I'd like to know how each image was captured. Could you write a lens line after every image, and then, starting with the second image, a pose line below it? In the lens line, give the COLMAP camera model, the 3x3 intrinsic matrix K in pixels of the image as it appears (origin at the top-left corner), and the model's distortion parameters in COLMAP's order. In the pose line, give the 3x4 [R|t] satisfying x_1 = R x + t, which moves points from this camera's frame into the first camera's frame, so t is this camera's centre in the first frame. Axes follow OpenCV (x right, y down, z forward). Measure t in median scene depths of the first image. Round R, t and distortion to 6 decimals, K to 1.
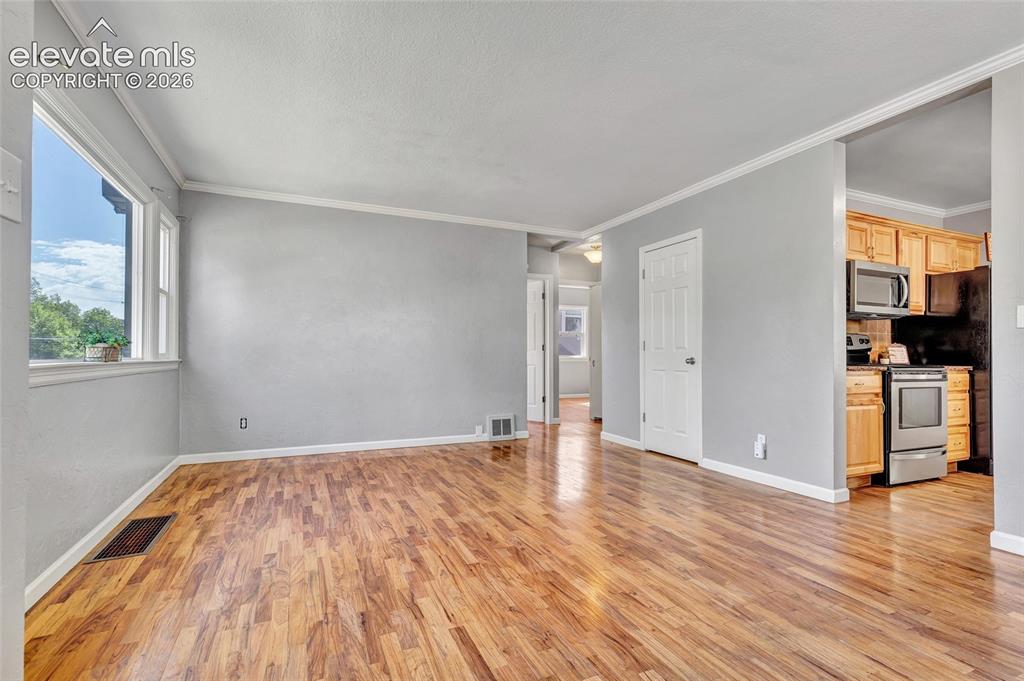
lens RADIAL K [[470.1, 0, 507.0], [0, 470.1, 345.5], [0, 0, 1]] dist [0.002713, -0.001178]
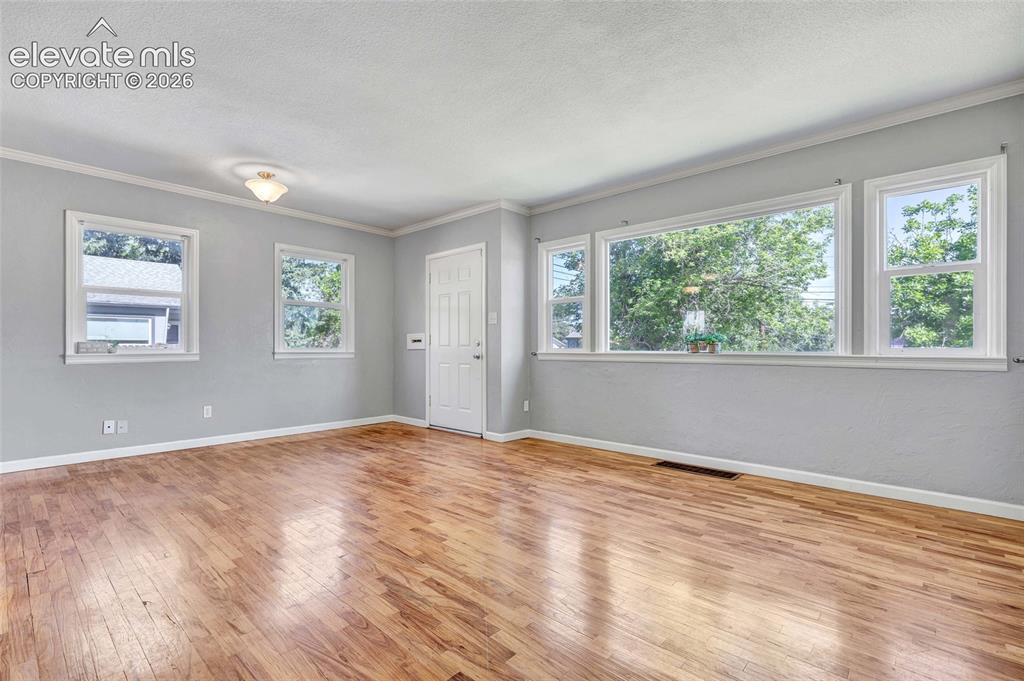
lens RADIAL K [[470.1, 0, 512.6], [0, 470.1, 344.4], [0, 0, 1]] dist [0.002713, -0.001178]
pose [[-0.913867, -0.006617, -0.405960, 0.321385], [0.005022, 0.999607, -0.027597, 0.042228], [0.405983, -0.027259, -0.913474, 1.969638]]
